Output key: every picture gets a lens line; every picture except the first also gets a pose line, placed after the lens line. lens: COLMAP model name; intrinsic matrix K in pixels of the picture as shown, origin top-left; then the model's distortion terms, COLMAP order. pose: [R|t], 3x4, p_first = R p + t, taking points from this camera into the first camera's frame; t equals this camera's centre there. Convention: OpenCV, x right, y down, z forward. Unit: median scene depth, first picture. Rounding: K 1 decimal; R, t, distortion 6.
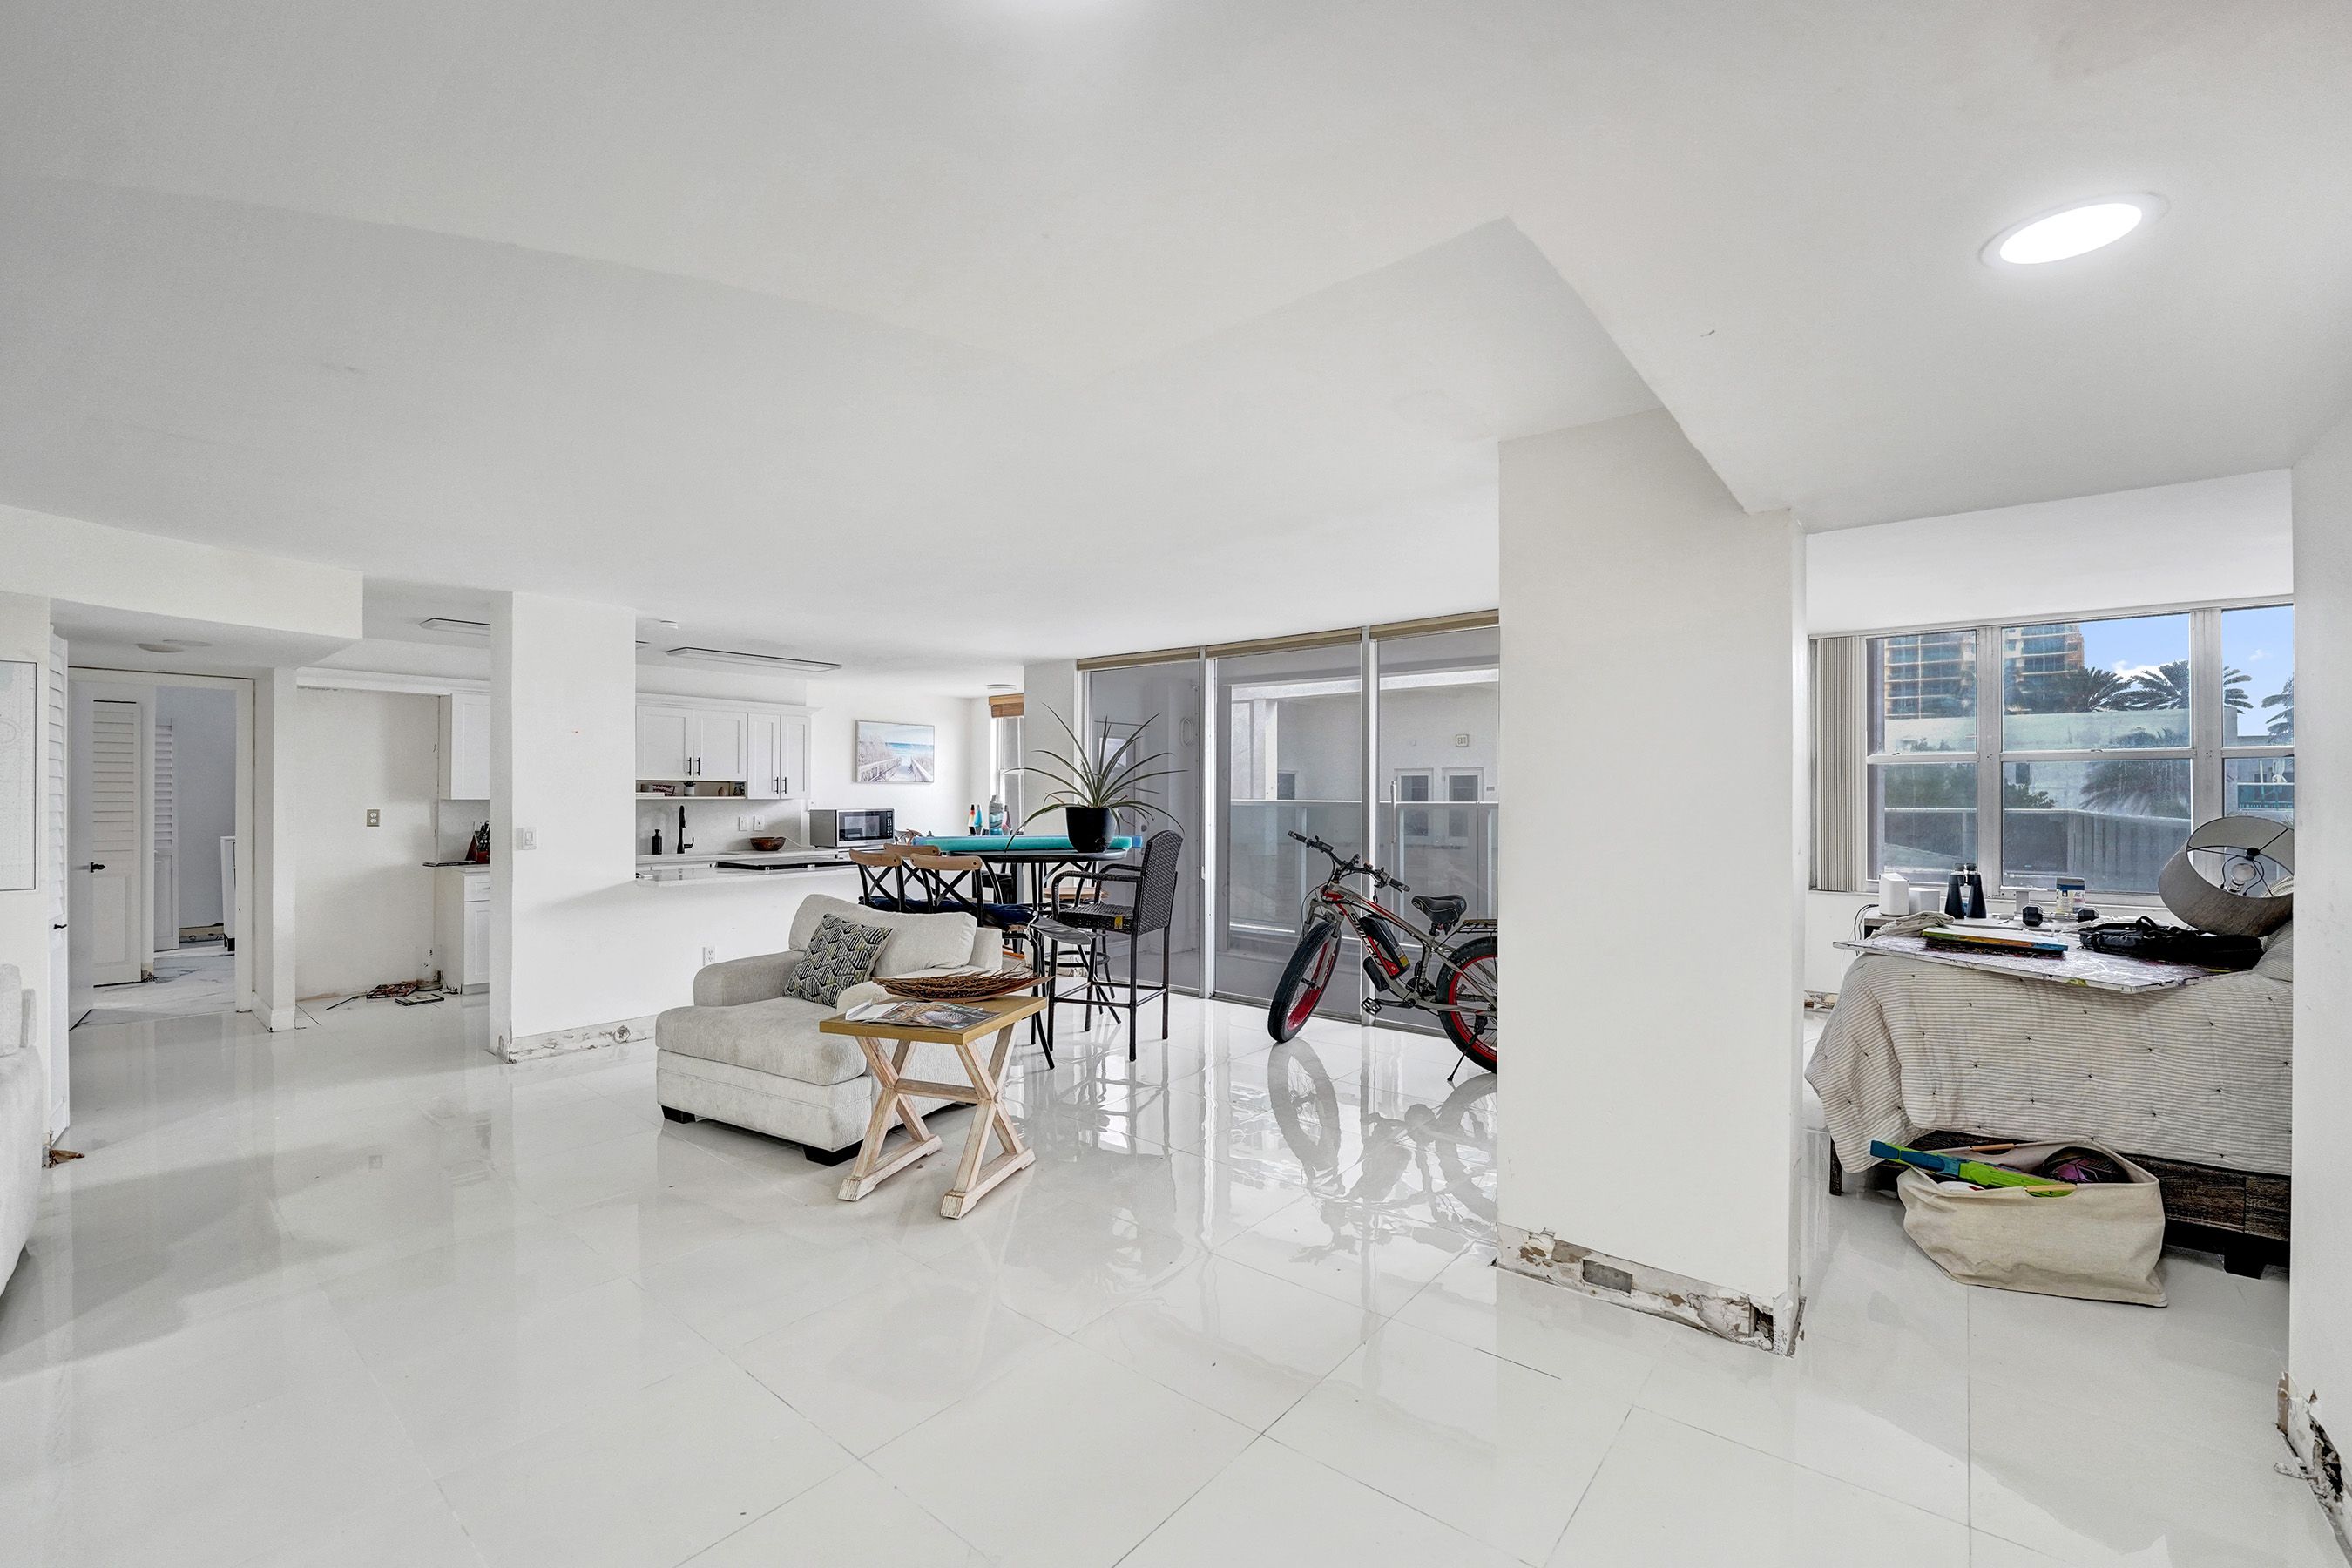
lens RADIAL K [[1041.5, 0, 1103.7], [0, 1041.5, 790.2], [0, 0, 1]] dist [-0.033868, 0.005748]
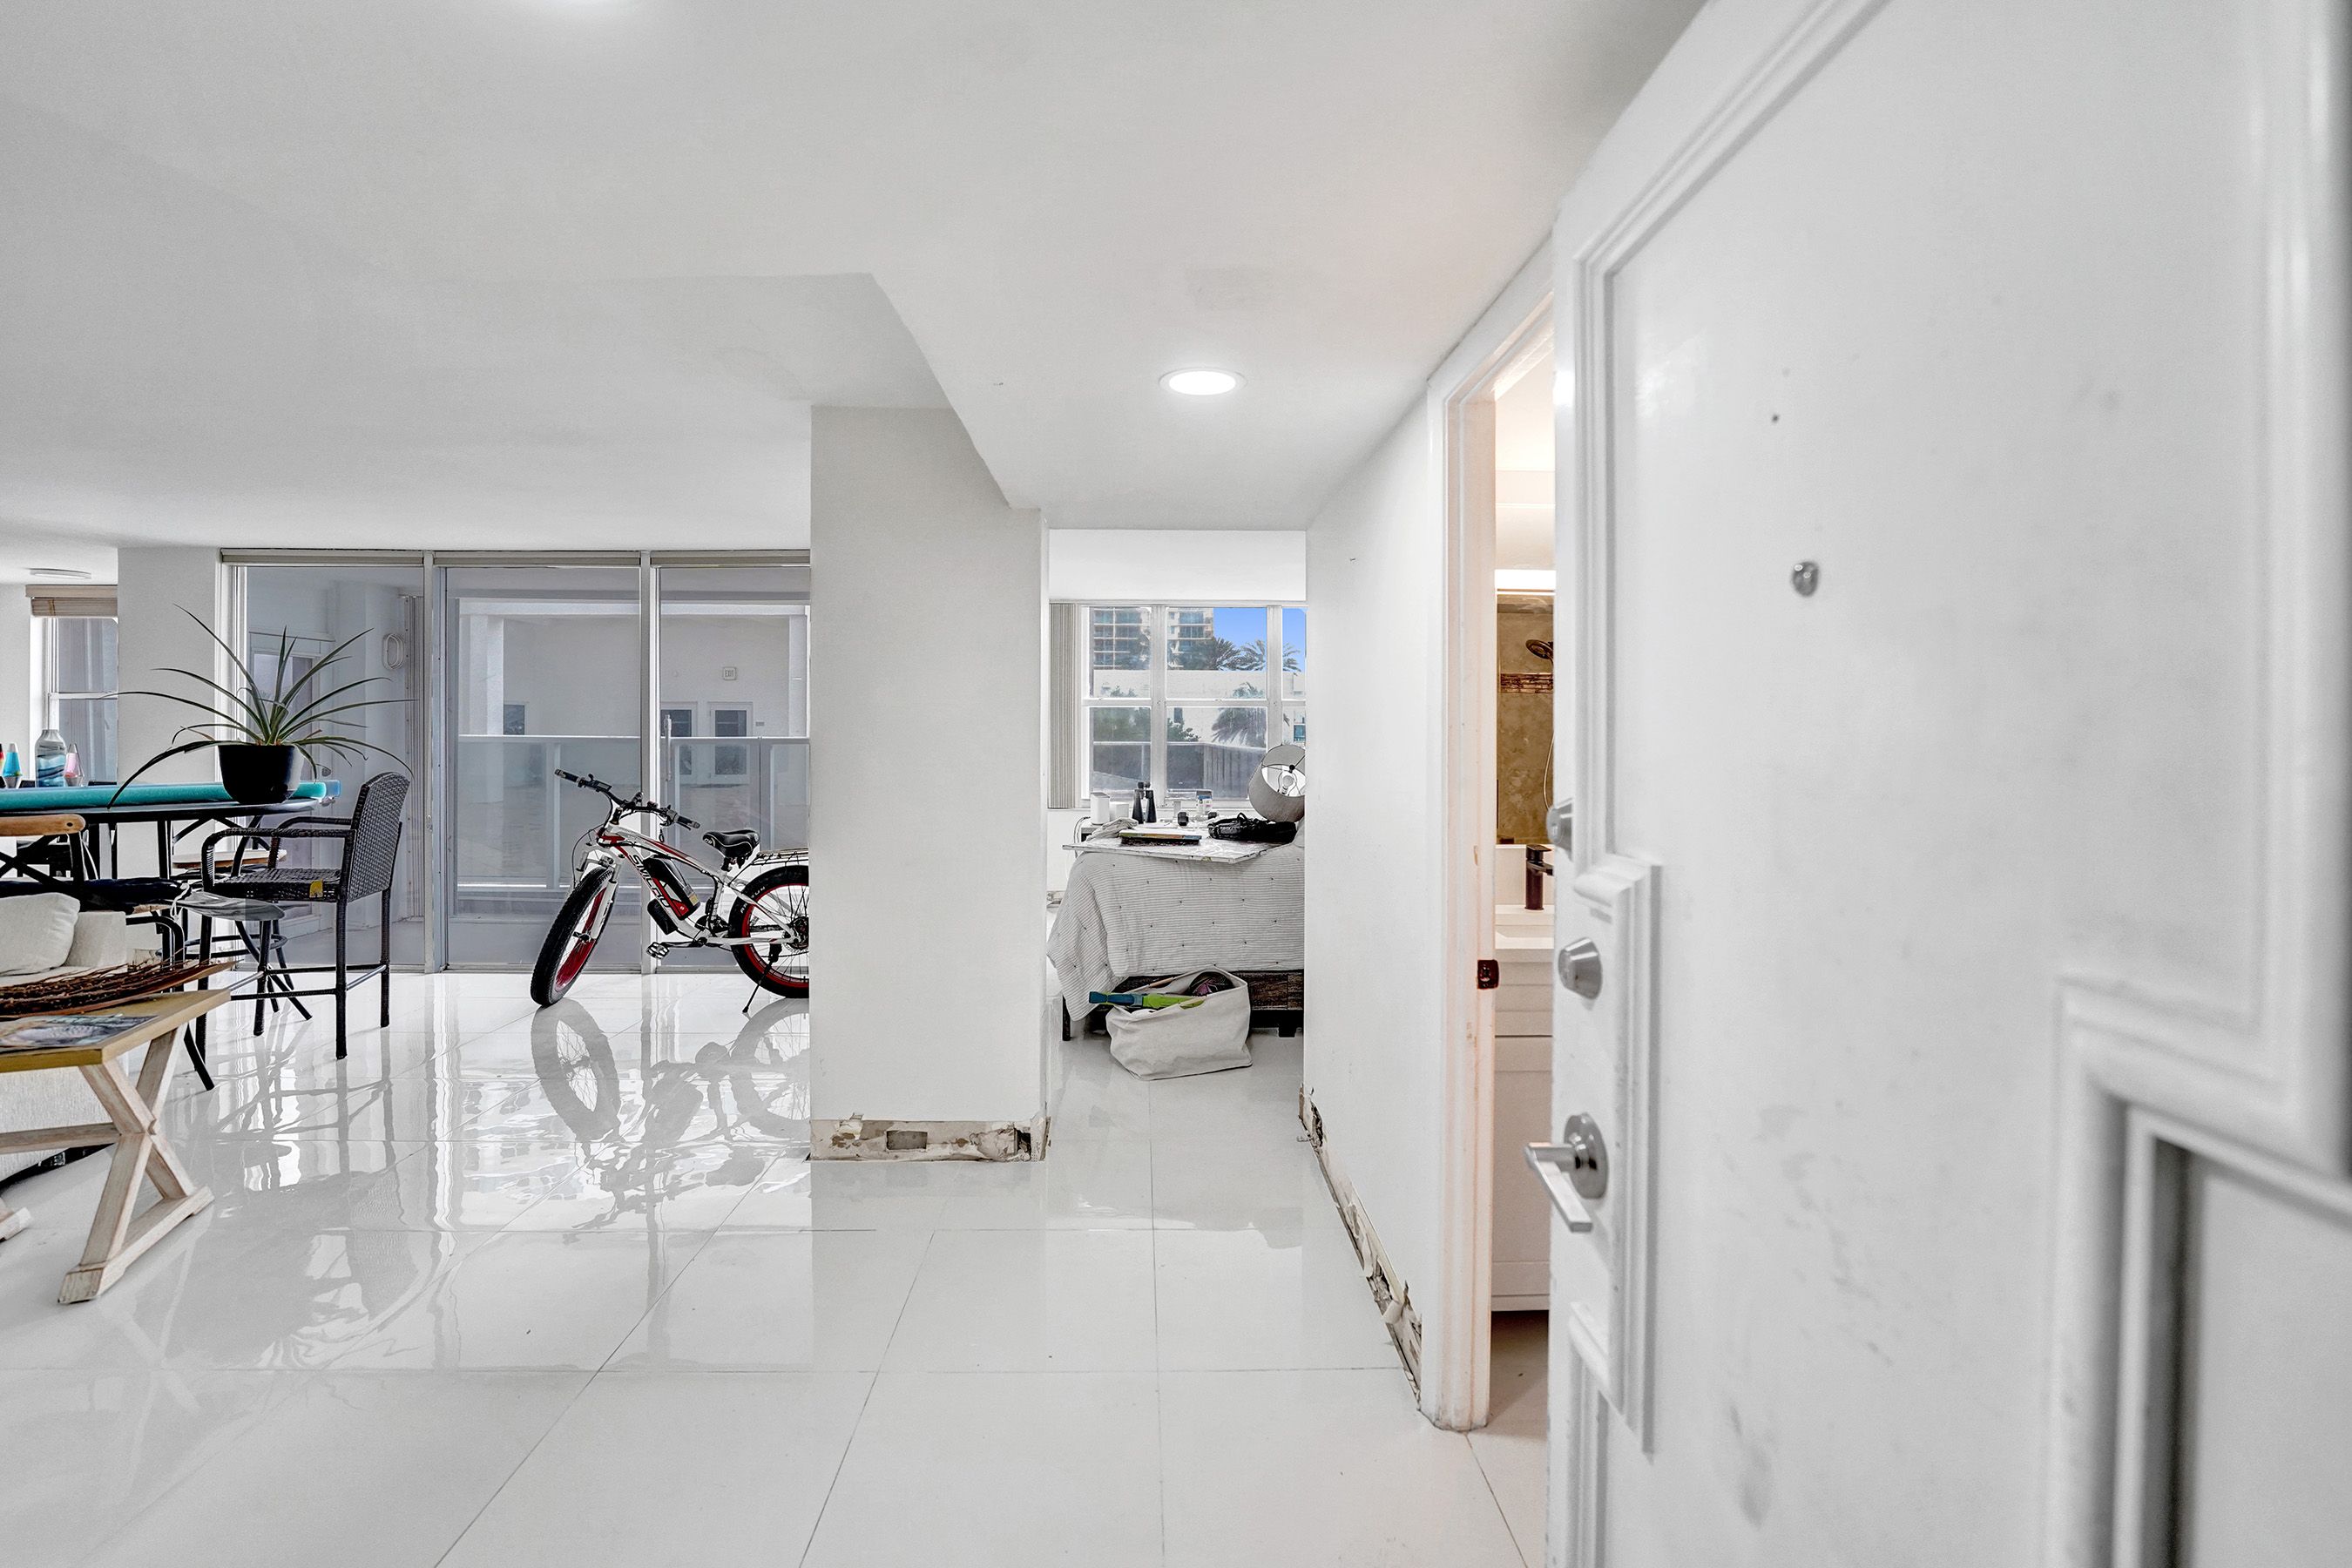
lens RADIAL K [[1096.3, 0, 1179.9], [0, 1096.3, 740.2], [0, 0, 1]] dist [-0.000356, -0.000031]
pose [[0.741192, -0.004656, 0.671277, -0.067127], [-0.004291, 0.999923, 0.011673, 0.000385], [-0.671279, -0.011532, 0.741115, -0.075980]]
